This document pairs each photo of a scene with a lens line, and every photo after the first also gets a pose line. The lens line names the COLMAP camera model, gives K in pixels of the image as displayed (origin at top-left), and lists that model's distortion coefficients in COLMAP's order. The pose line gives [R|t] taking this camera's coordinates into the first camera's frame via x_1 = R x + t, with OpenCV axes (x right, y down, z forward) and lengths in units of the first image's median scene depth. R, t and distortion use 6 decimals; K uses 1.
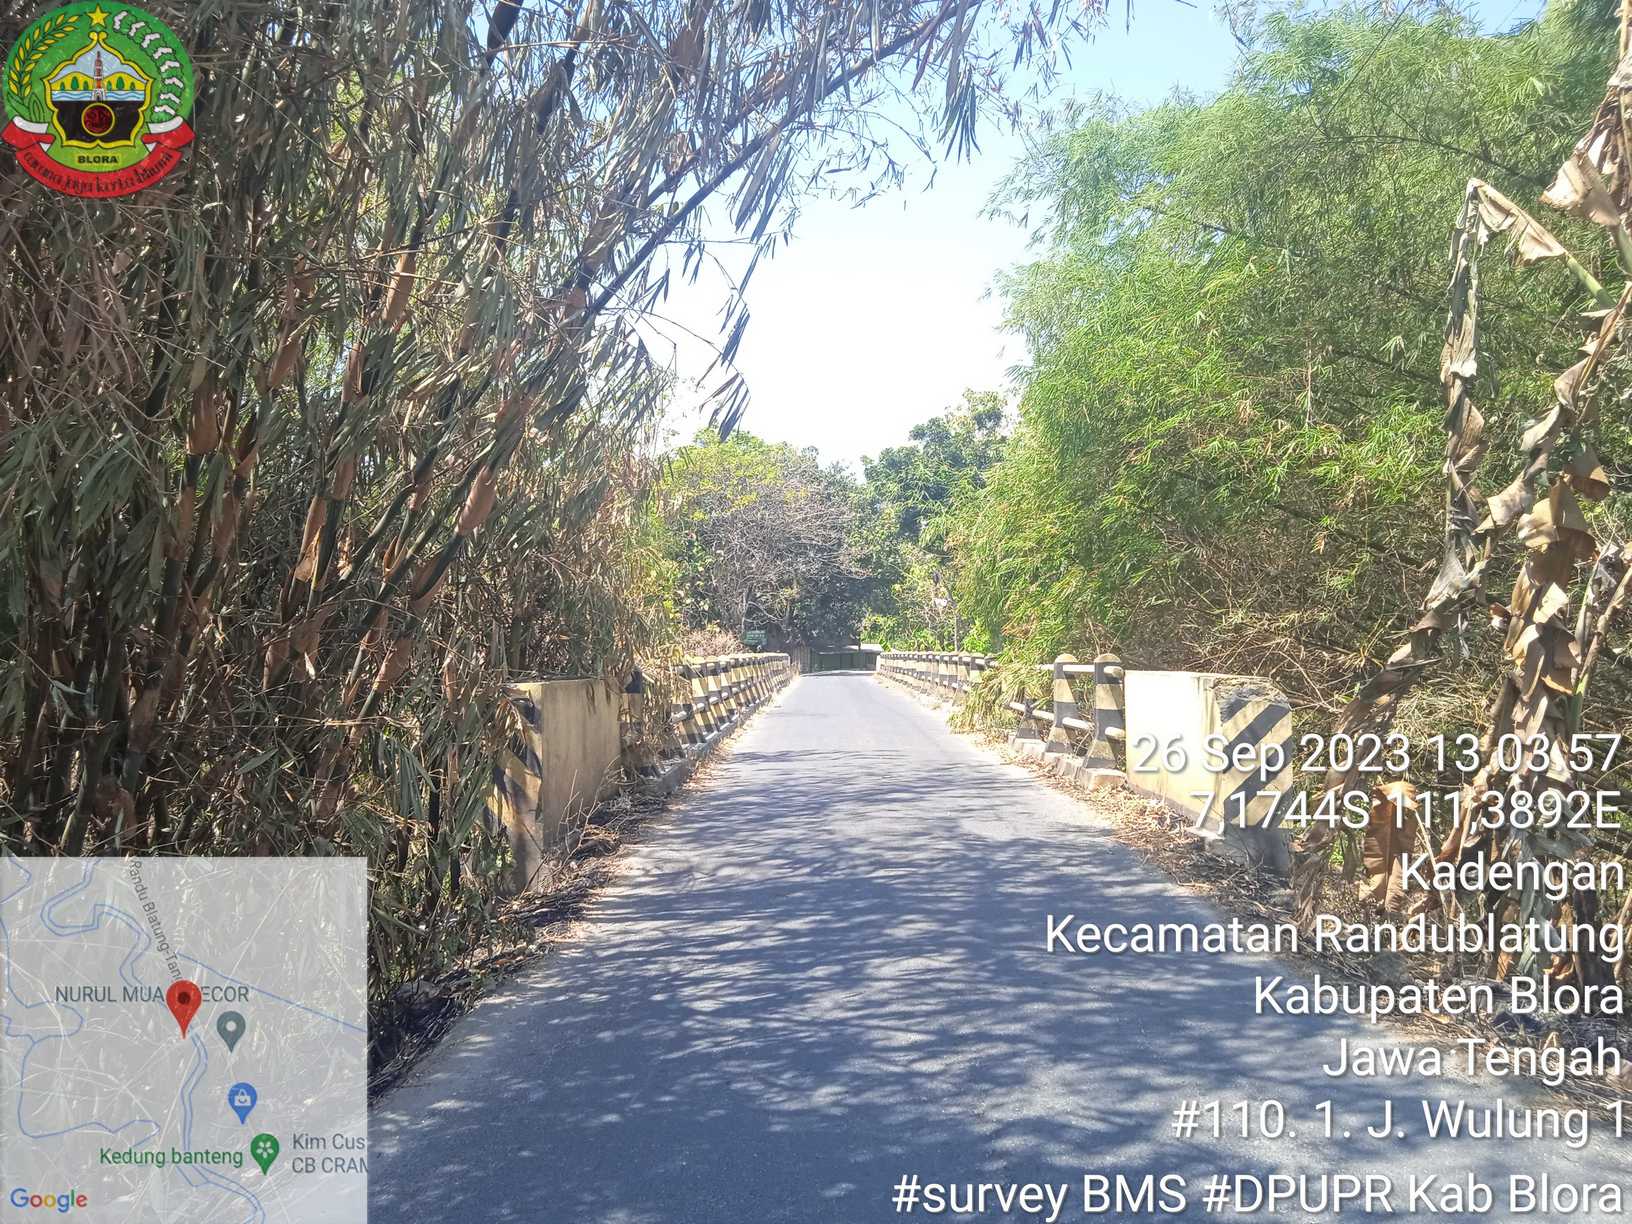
lens RADIAL K [[1326.4, 0, 845.9], [0, 1326.4, 615.9], [0, 0, 1]] dist [0.032602, -0.040748]
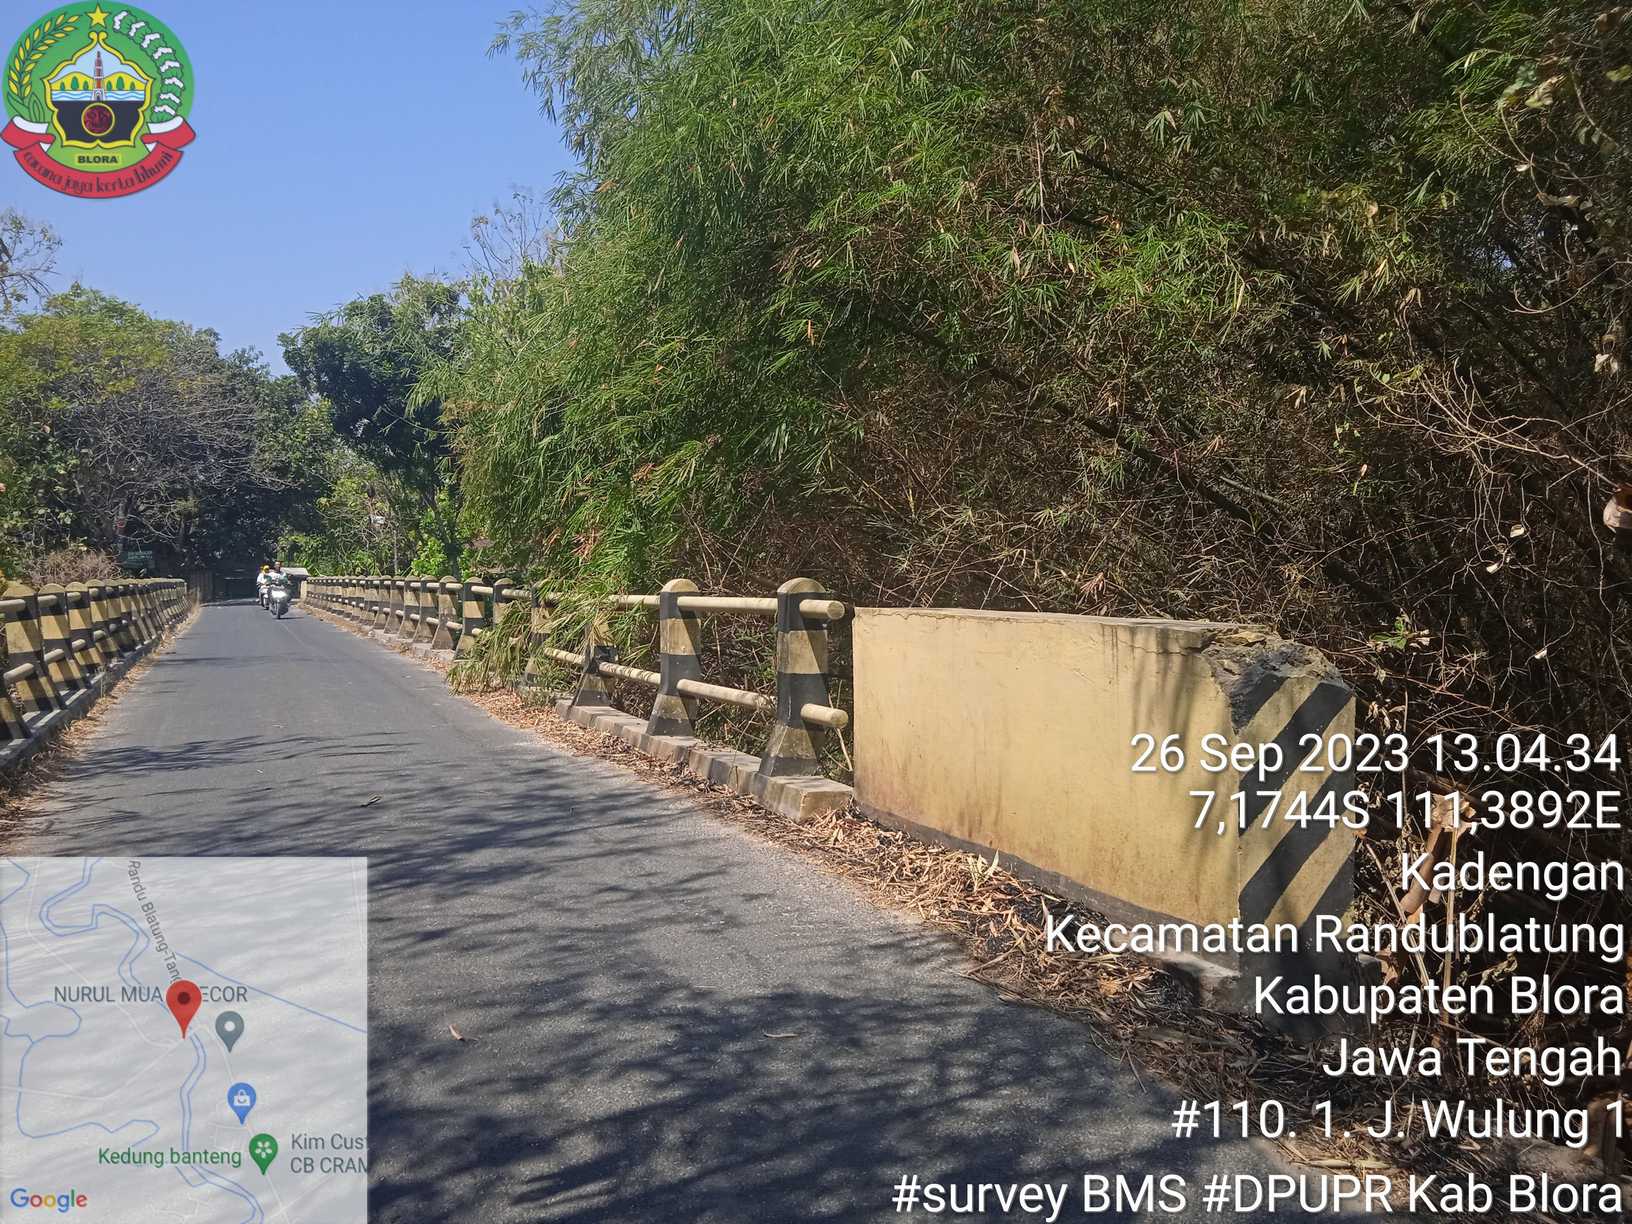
lens RADIAL K [[1183.5, 0, 817.0], [0, 1183.5, 633.7], [0, 0, 1]] dist [0.002610, -0.058037]
pose [[0.900547, -0.022198, 0.434192, -0.010880], [-0.010683, 0.997264, 0.073144, 0.006354], [-0.434628, -0.070508, 0.897846, 0.231402]]
